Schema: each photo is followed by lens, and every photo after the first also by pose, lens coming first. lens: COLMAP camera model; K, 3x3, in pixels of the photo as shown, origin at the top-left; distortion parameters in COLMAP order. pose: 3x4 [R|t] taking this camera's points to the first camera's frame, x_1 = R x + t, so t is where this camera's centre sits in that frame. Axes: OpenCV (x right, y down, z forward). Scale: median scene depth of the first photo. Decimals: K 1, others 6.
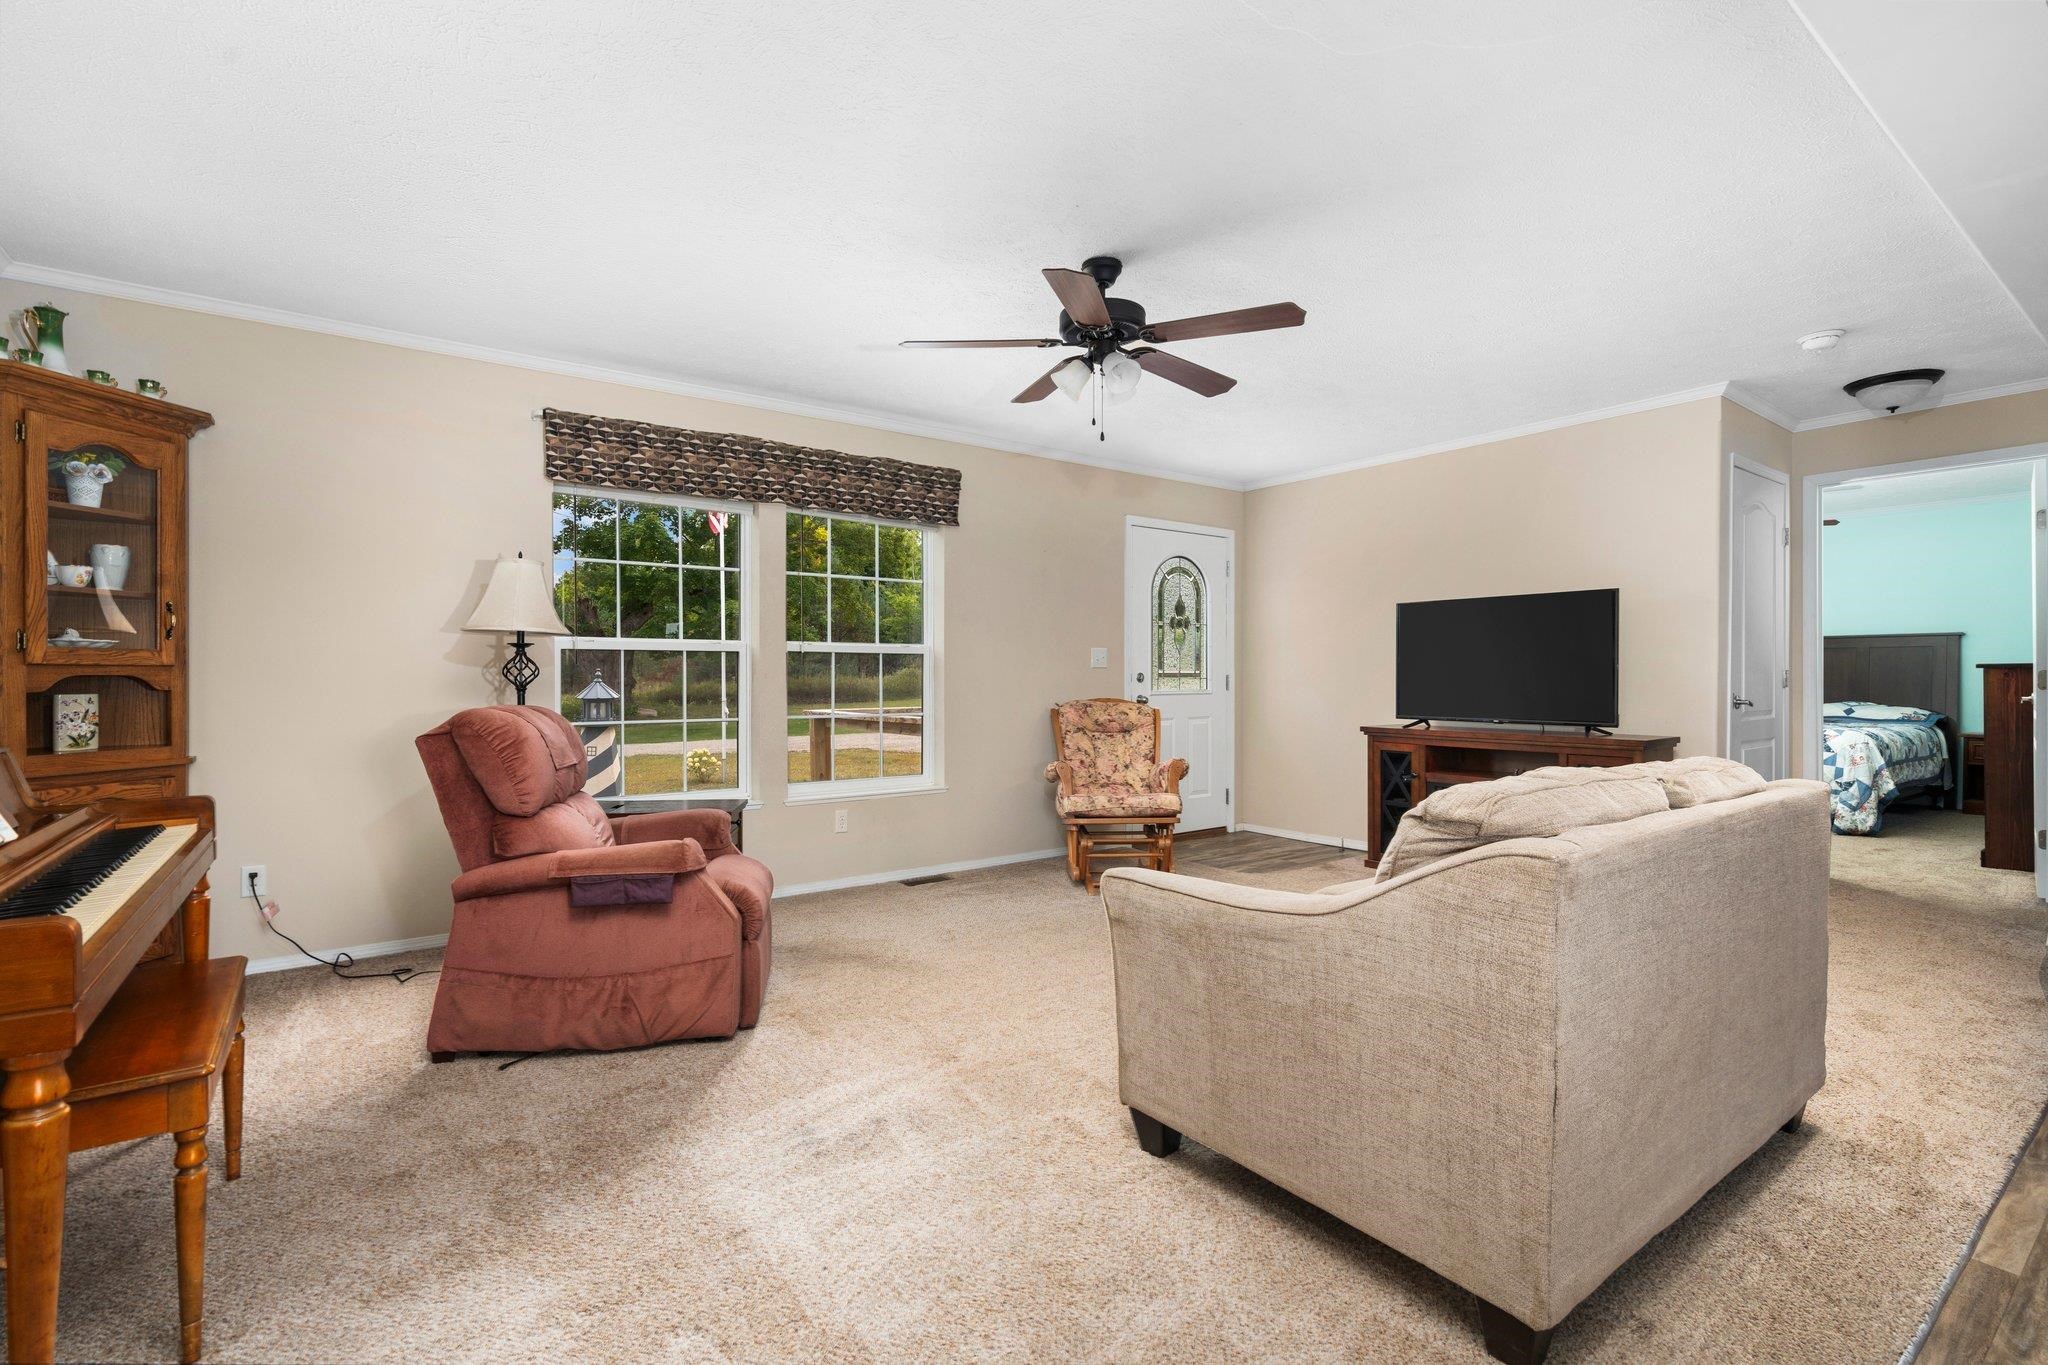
lens RADIAL K [[960.1, 0, 1023.8], [0, 960.1, 686.4], [0, 0, 1]] dist [-0.010812, 0.005934]
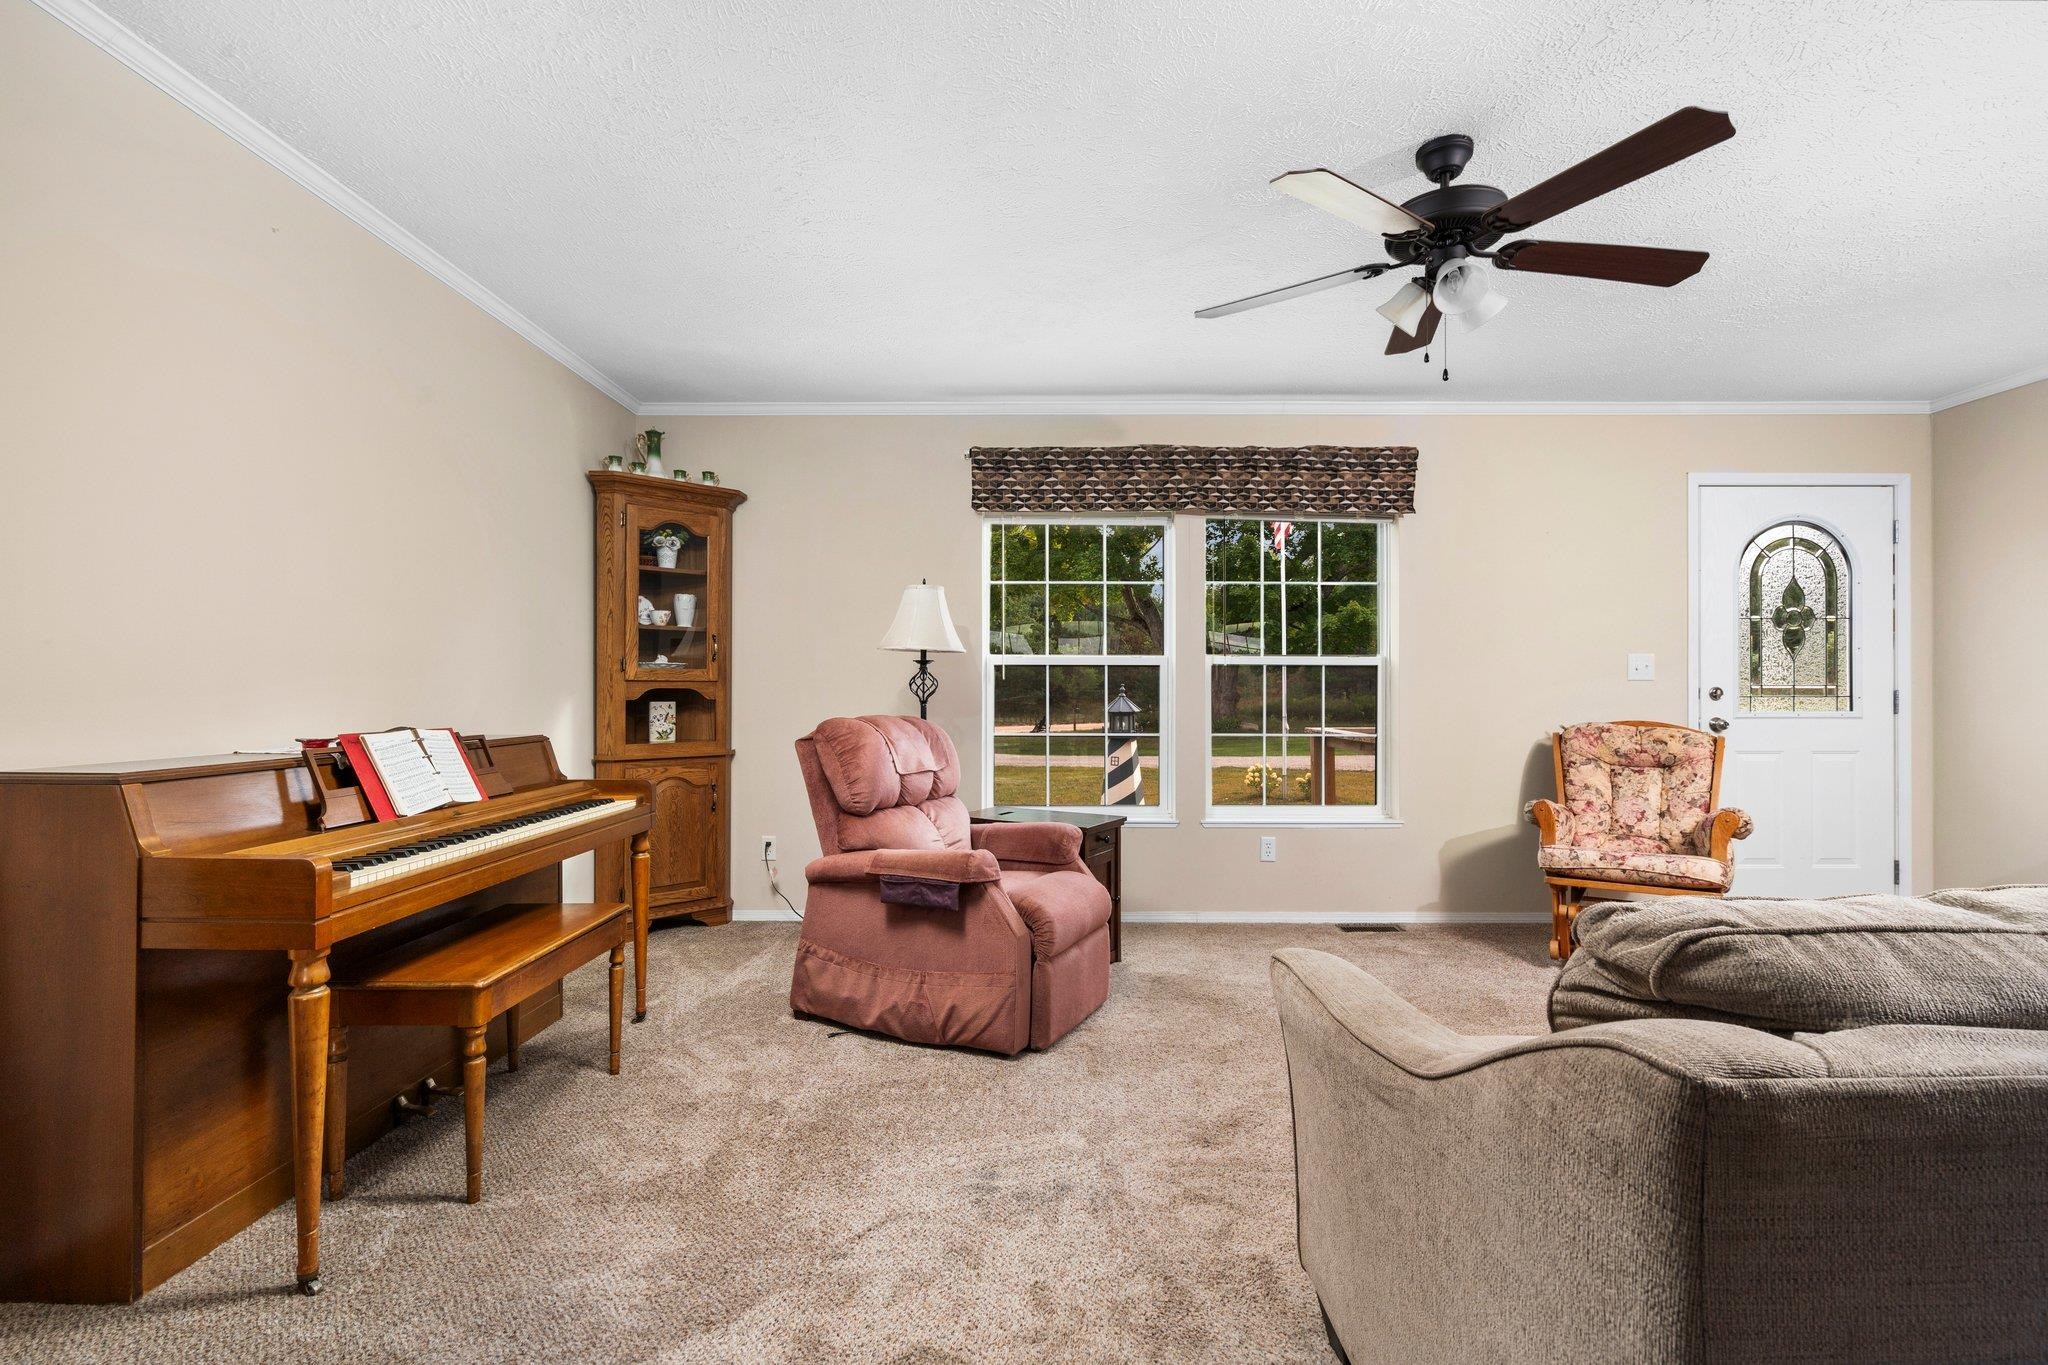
lens RADIAL K [[960.1, 0, 1024.6], [0, 960.1, 687.8], [0, 0, 1]] dist [-0.010812, 0.005934]
pose [[0.792722, 0.000581, -0.609583, 0.223478], [-0.009287, 0.999895, -0.011125, -0.001402], [0.609513, 0.014481, 0.792644, 0.161607]]
